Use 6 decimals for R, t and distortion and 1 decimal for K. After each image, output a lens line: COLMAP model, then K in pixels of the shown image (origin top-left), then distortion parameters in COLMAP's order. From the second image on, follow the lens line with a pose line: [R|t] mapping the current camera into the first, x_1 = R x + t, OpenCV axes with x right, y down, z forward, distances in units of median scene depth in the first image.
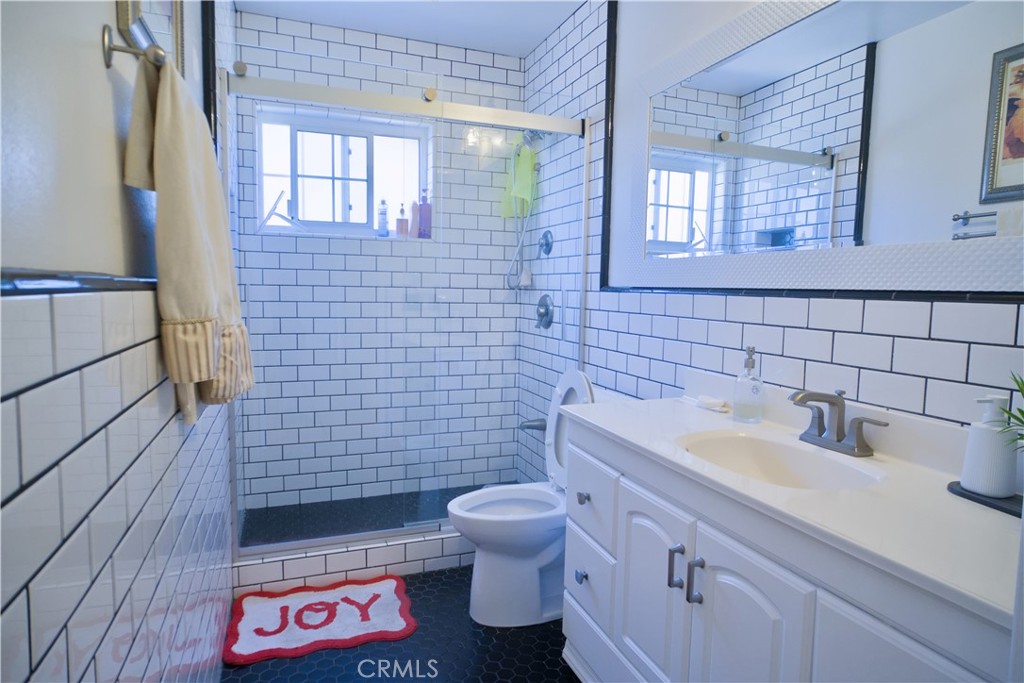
lens RADIAL K [[590.9, 0, 518.4], [0, 590.9, 338.3], [0, 0, 1]] dist [-0.036097, 0.021323]
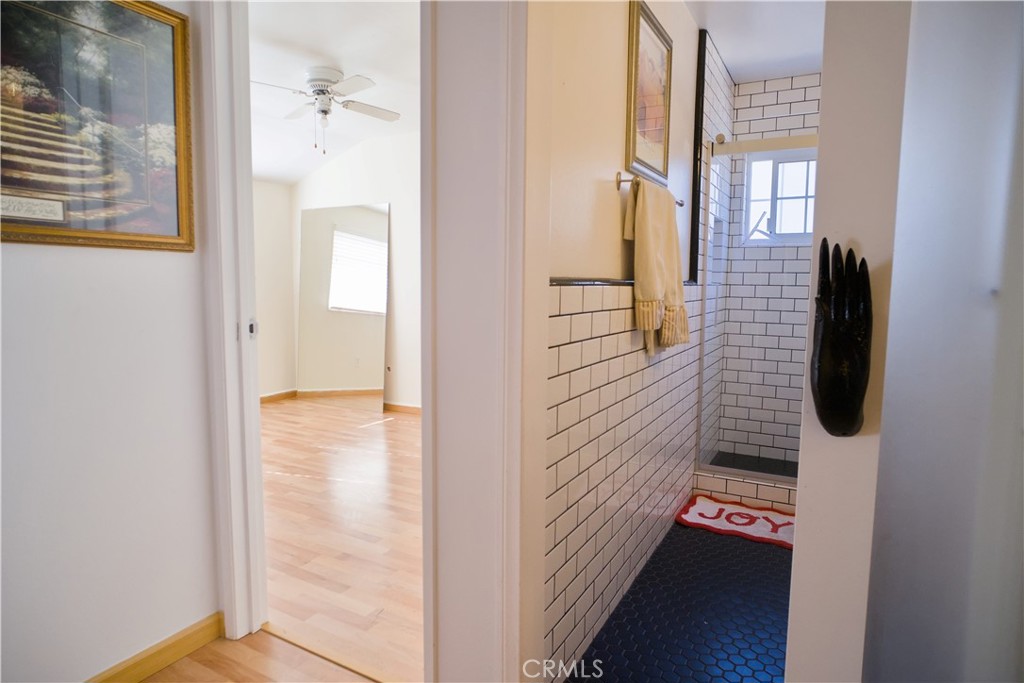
lens RADIAL K [[590.9, 0, 517.3], [0, 590.9, 336.0], [0, 0, 1]] dist [-0.036097, 0.021323]
pose [[0.640571, 0.060155, -0.765539, 0.353903], [-0.065537, 0.997572, 0.023549, 0.035518], [0.765097, 0.035086, 0.642958, -0.324999]]
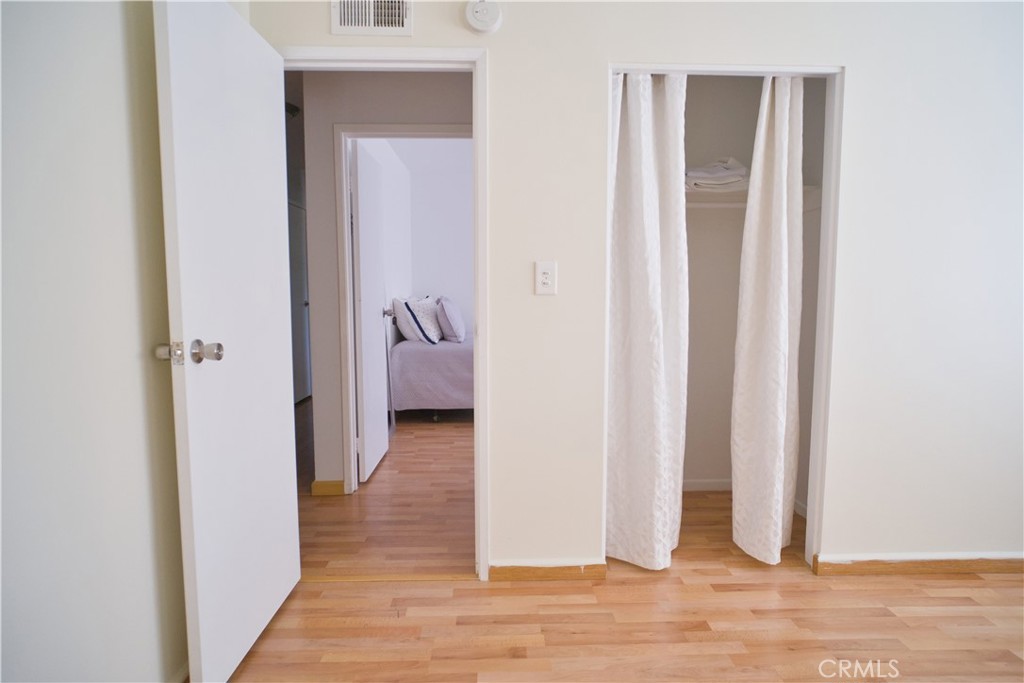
lens RADIAL K [[590.9, 0, 513.0], [0, 590.9, 337.0], [0, 0, 1]] dist [-0.036097, 0.021323]
pose [[-0.945767, -0.035257, 0.322928, -1.405713], [0.020758, 0.985502, 0.168388, -0.146783], [-0.324183, 0.165959, -0.931323, 1.311953]]
